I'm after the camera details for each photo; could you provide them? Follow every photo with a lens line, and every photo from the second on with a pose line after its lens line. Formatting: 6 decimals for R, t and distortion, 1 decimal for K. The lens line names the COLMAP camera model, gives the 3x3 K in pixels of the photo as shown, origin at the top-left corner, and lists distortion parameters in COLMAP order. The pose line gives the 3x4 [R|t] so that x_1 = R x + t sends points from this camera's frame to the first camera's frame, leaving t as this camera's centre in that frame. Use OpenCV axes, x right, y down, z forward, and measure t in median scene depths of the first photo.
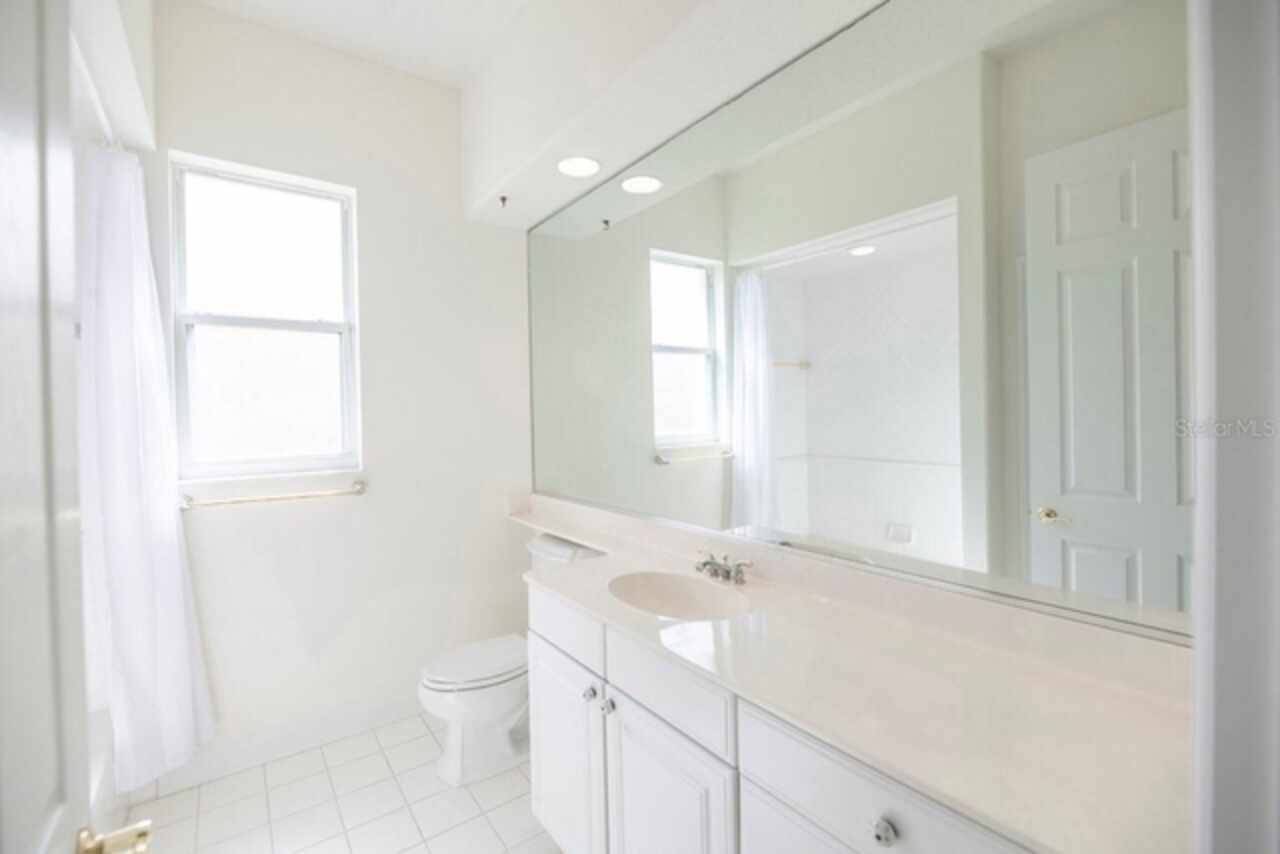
lens RADIAL K [[522.2, 0, 640.0], [0, 522.2, 427.0], [0, 0, 1]] dist [0.000442, -0.000165]
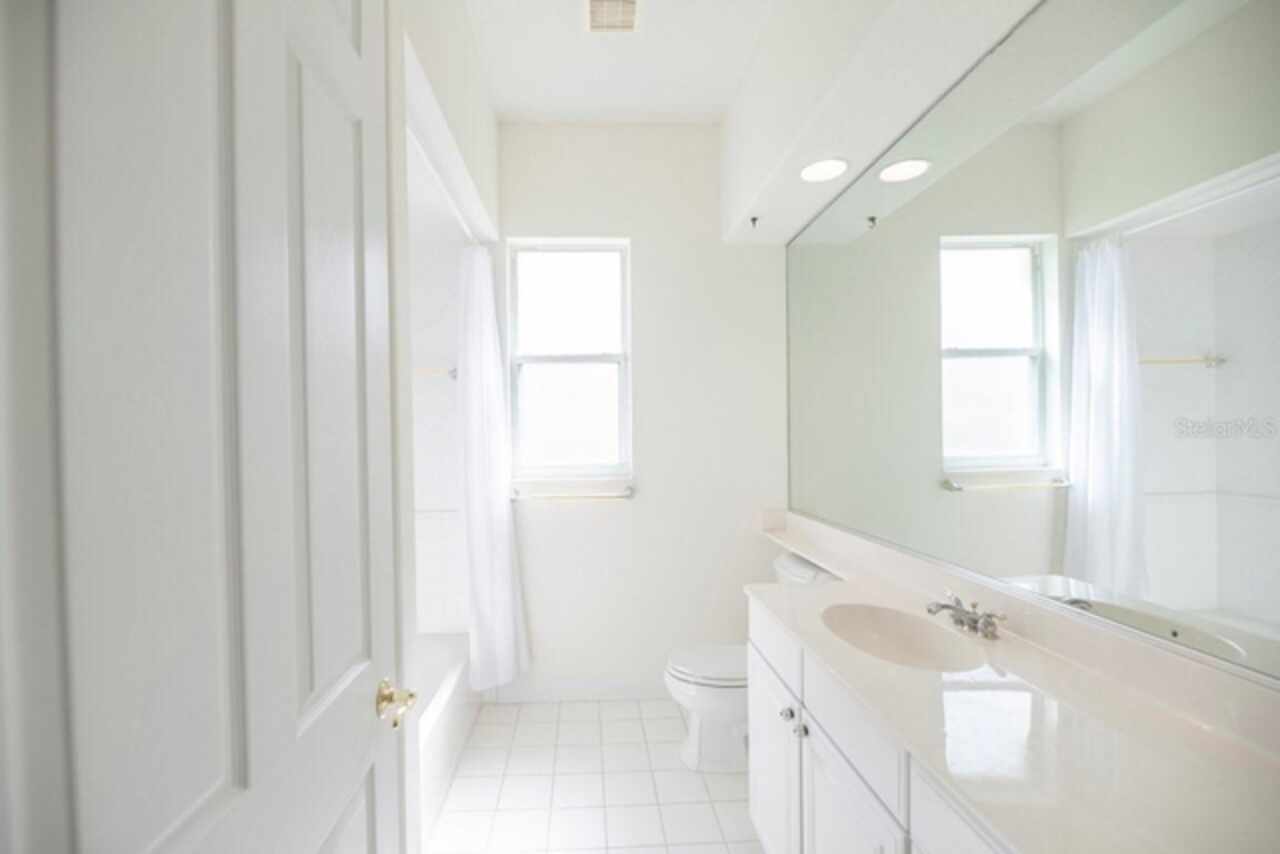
lens RADIAL K [[533.1, 0, 637.6], [0, 533.1, 449.5], [0, 0, 1]] dist [-0.000221, -0.000202]
pose [[0.843453, 0.021173, -0.536786, 0.119951], [-0.015078, 0.999762, 0.015742, -0.001055], [0.536991, -0.005184, 0.843572, -0.001788]]
